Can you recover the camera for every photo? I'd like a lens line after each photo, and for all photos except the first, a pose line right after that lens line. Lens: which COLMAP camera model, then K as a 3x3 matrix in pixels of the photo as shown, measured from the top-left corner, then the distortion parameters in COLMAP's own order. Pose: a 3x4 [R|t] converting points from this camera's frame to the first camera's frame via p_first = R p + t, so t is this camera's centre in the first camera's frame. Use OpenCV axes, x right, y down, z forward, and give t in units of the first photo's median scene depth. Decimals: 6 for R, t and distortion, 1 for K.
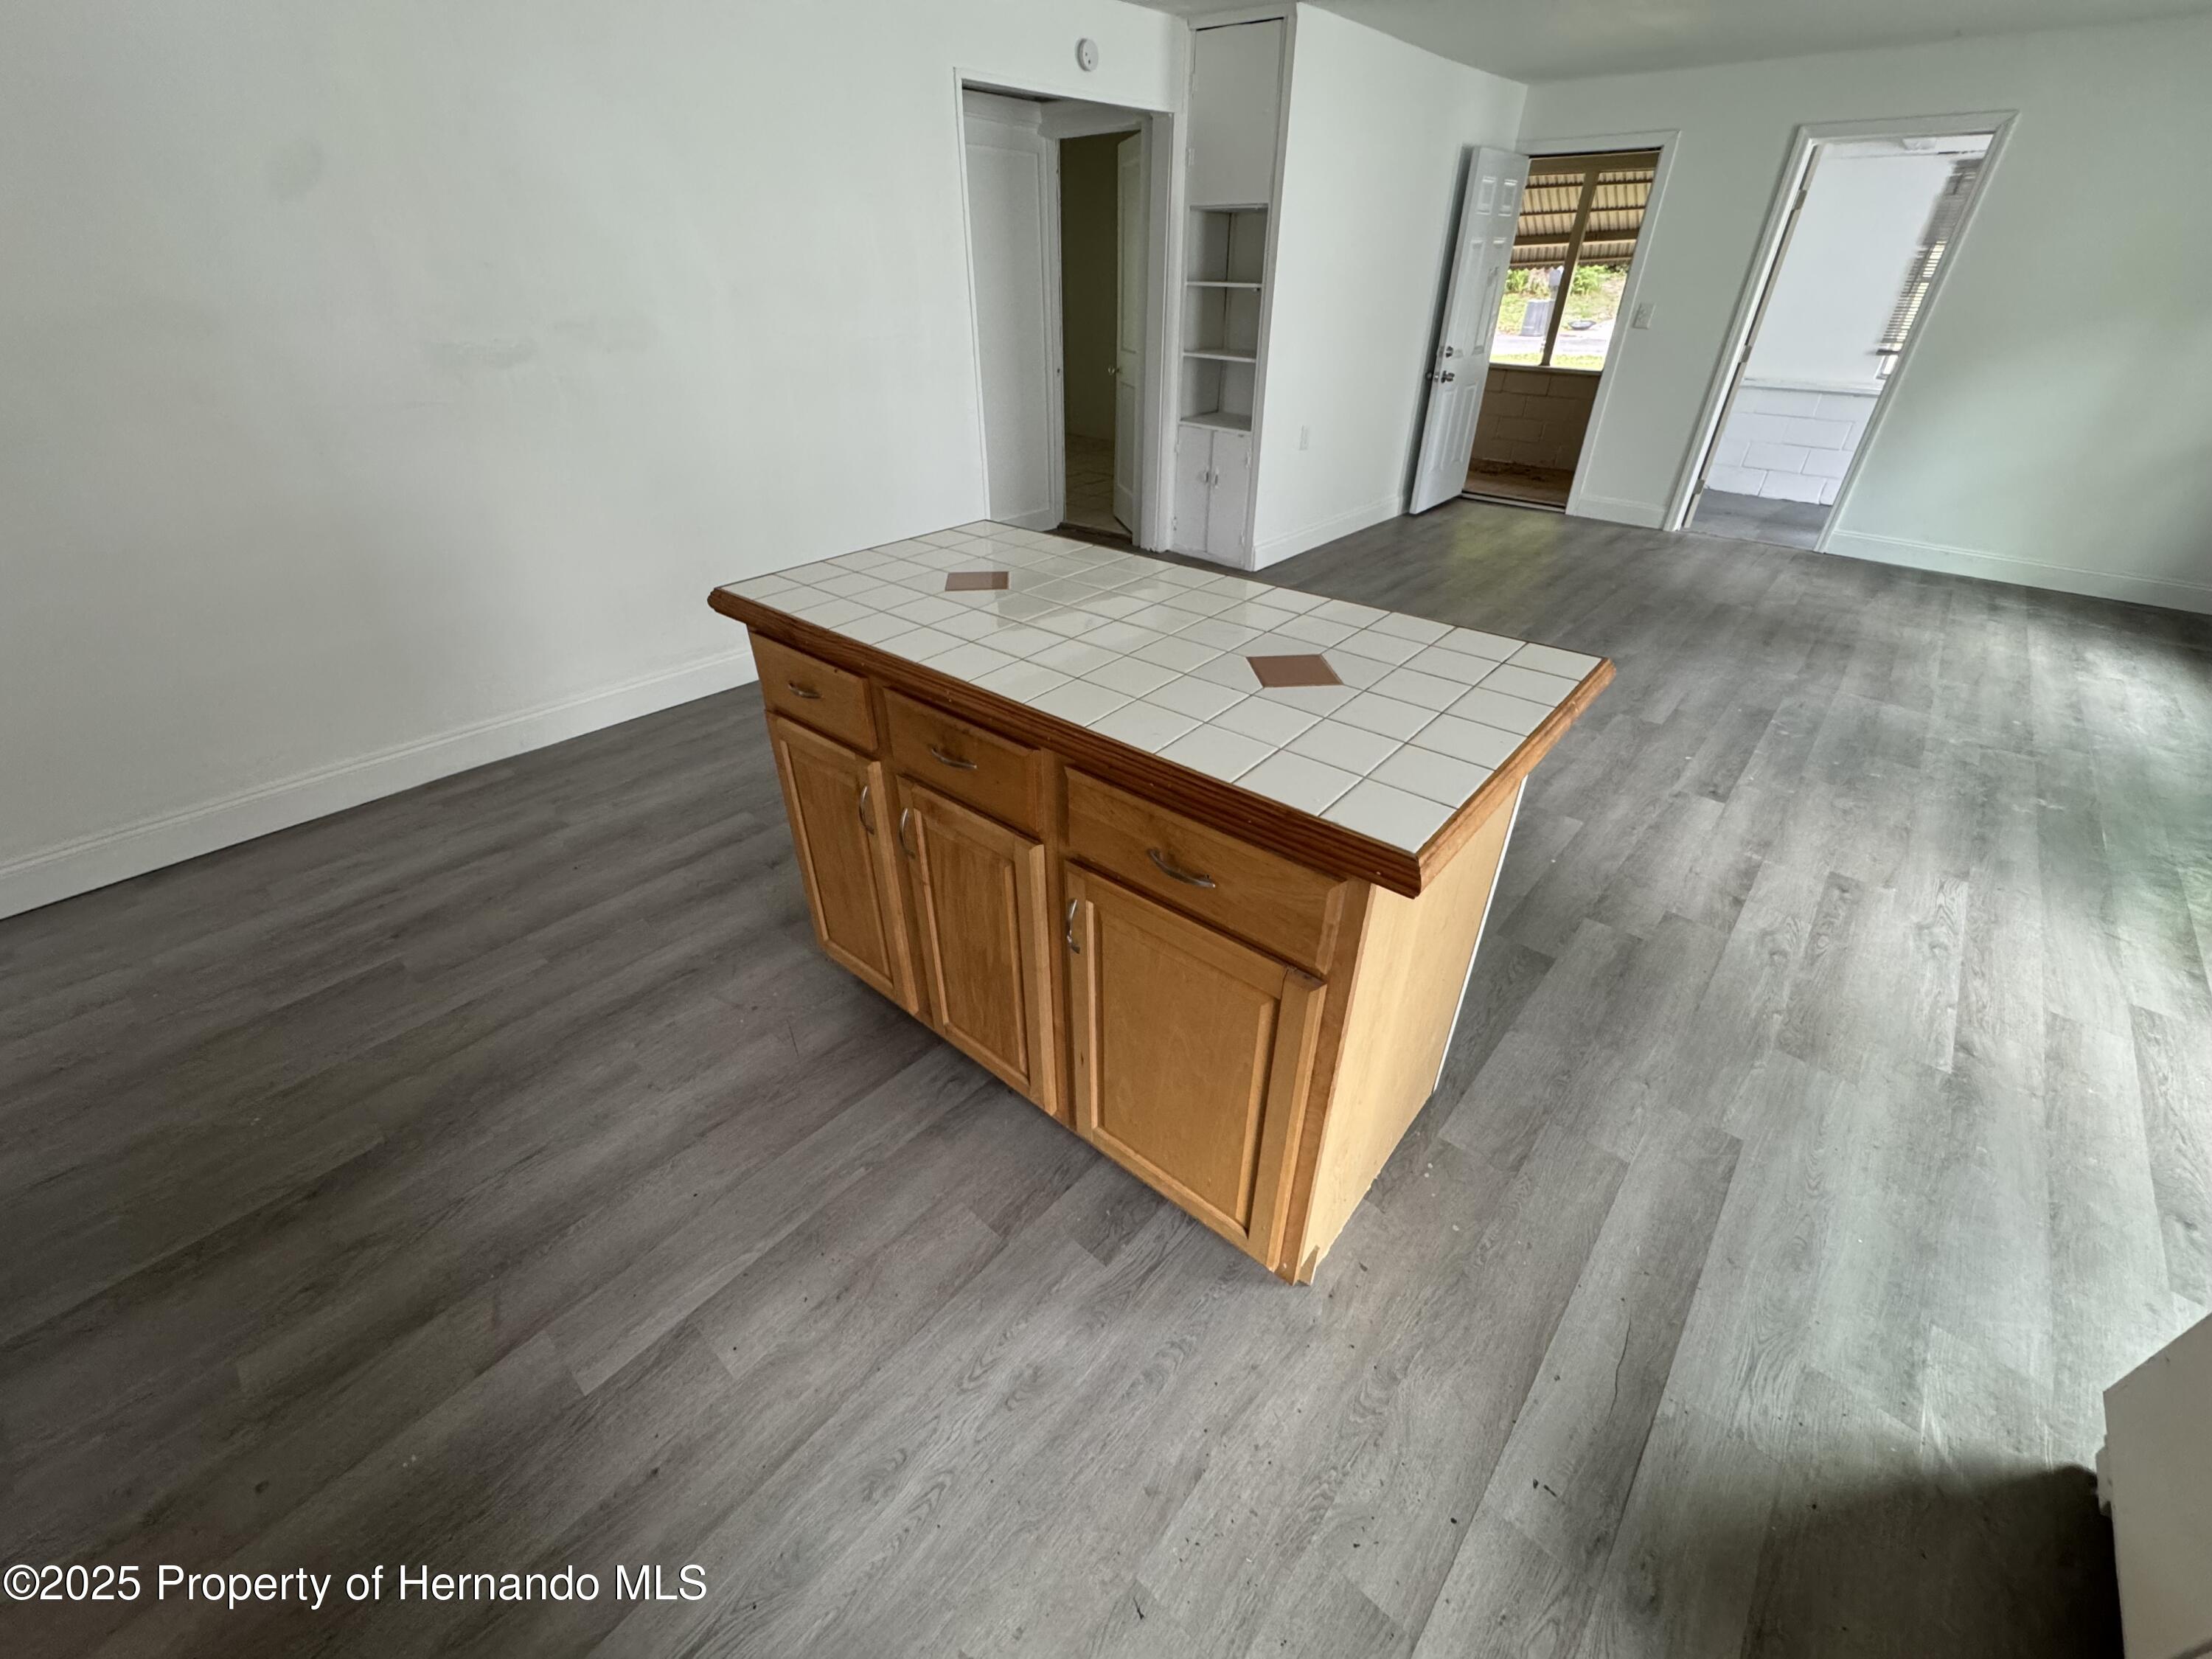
lens RADIAL K [[881.6, 0, 1103.4], [0, 881.6, 833.2], [0, 0, 1]] dist [-0.002792, 0.000286]
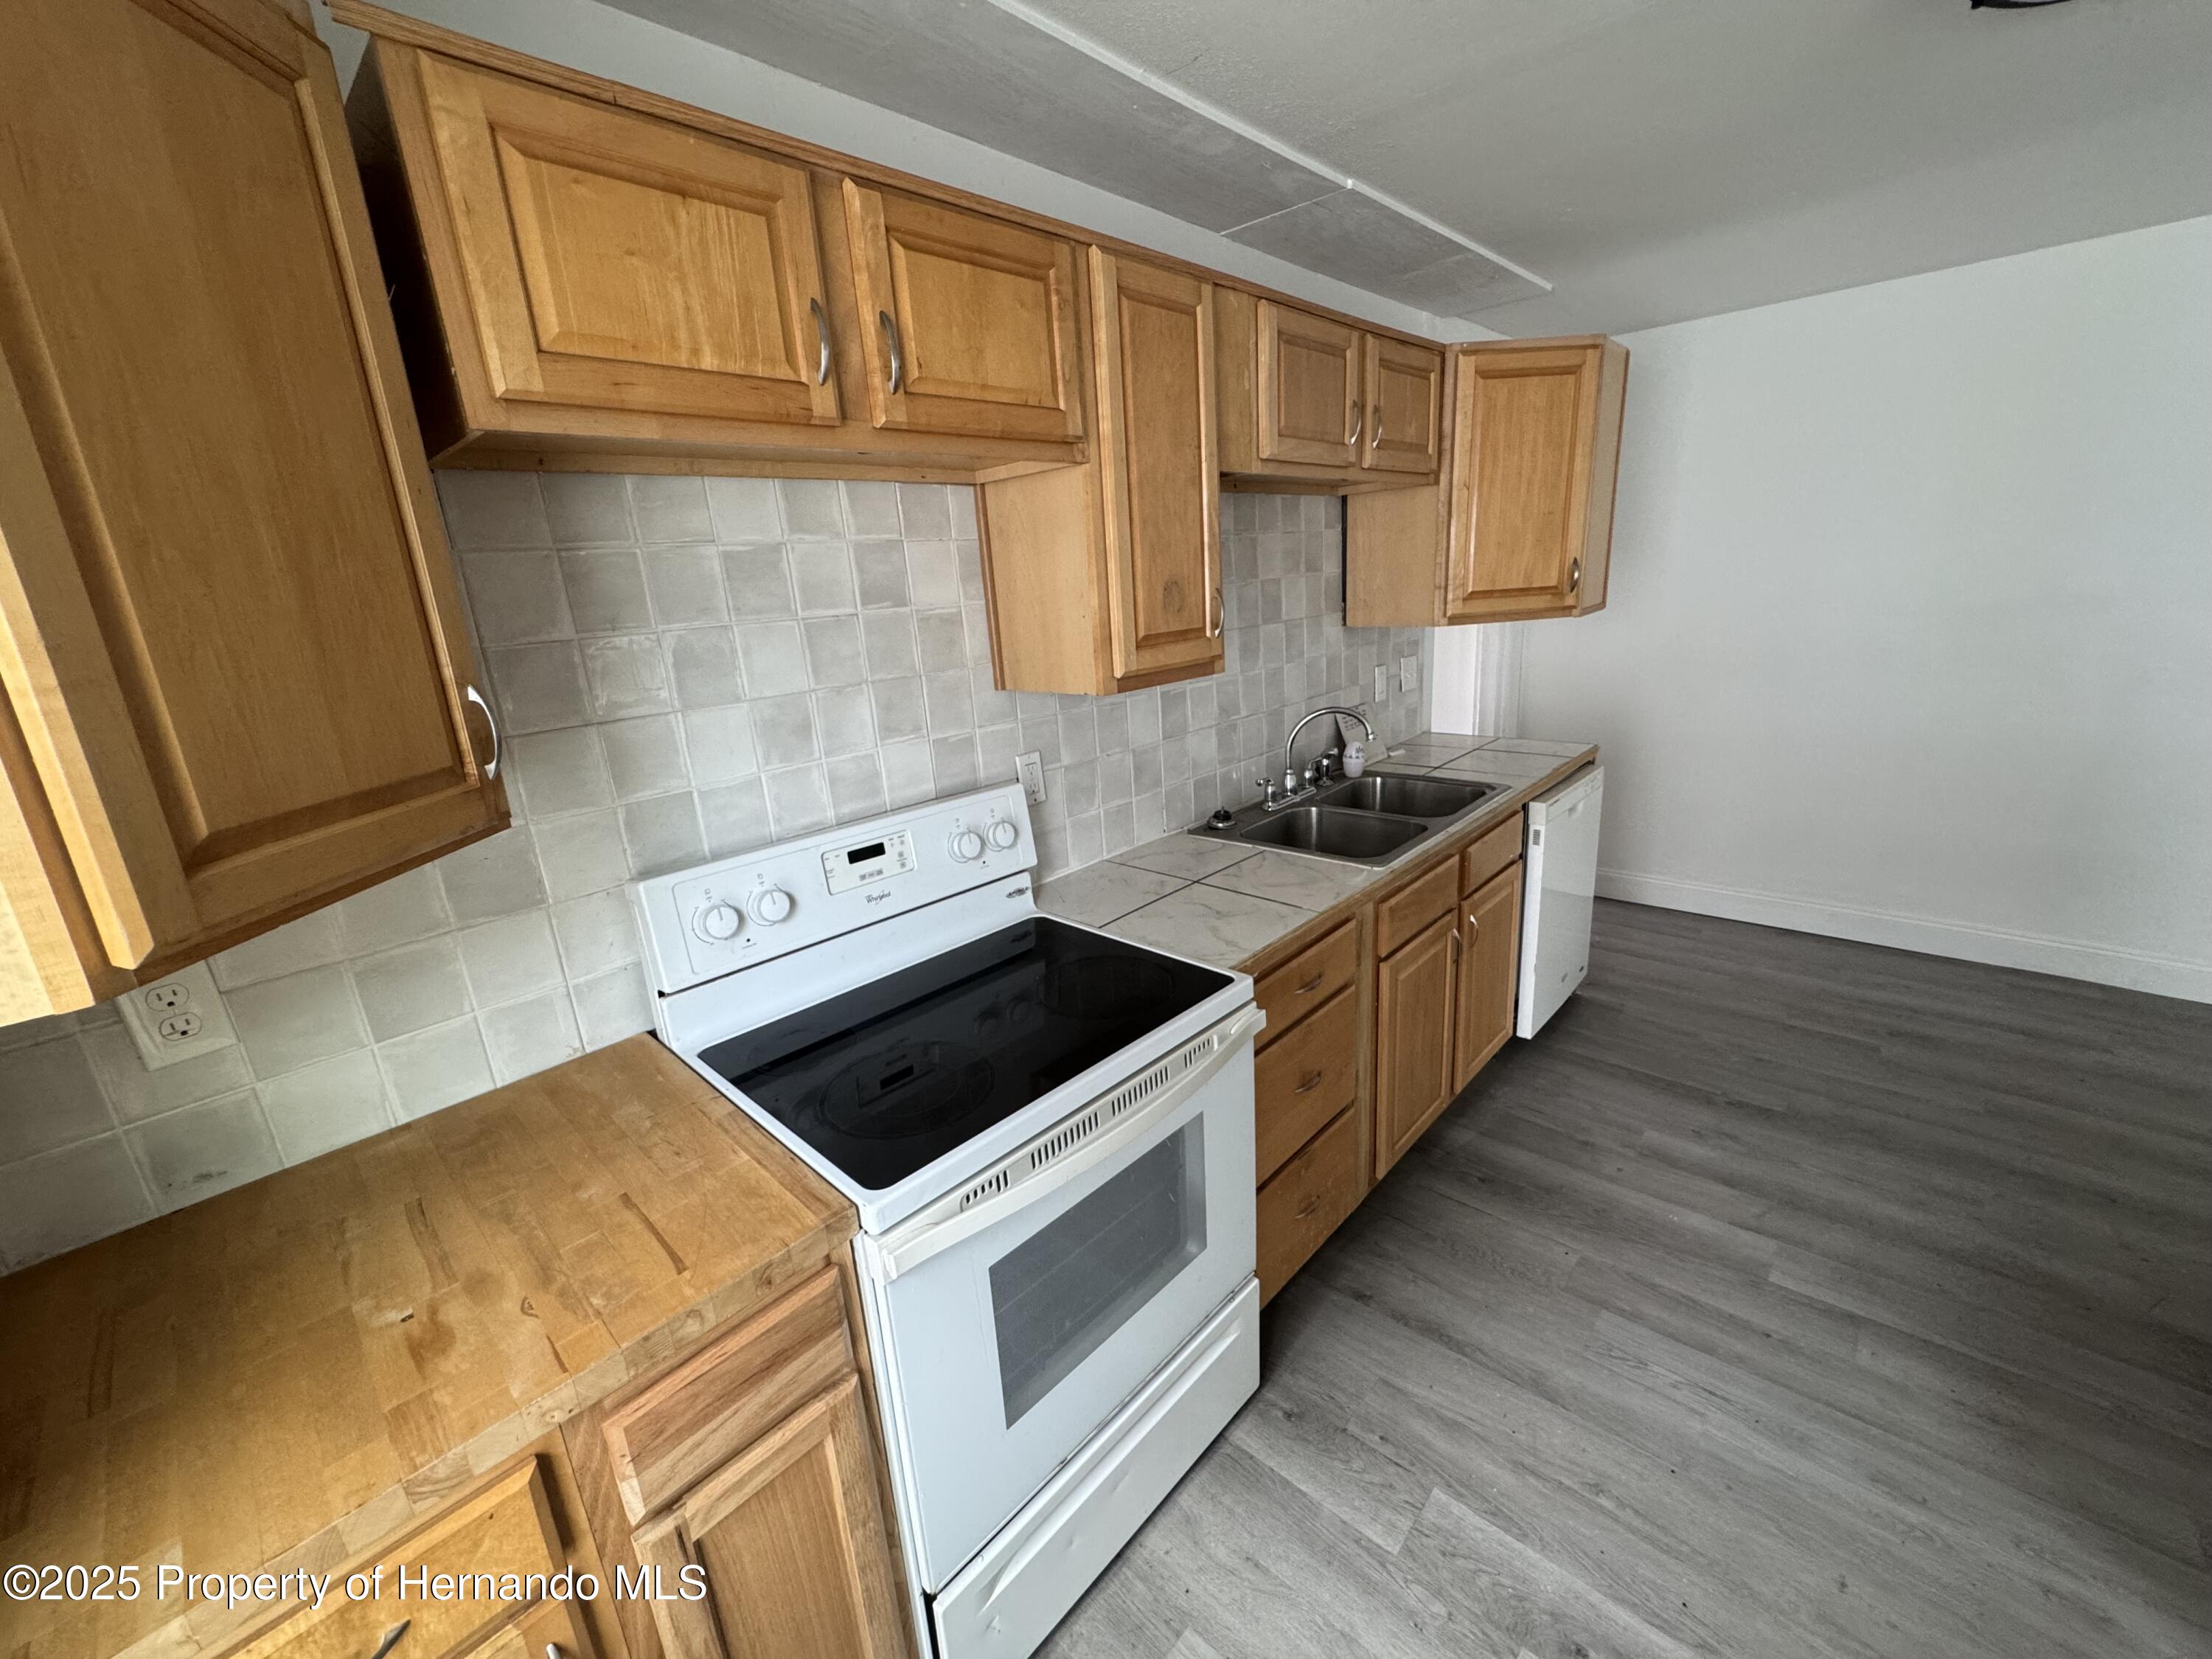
lens RADIAL K [[881.6, 0, 1103.4], [0, 881.6, 833.2], [0, 0, 1]] dist [-0.002792, 0.000286]
pose [[-0.038297, 0.276609, -0.960219, 0.365490], [-0.494209, 0.829931, 0.258788, 0.096143], [0.868499, 0.484460, 0.104919, -0.270303]]
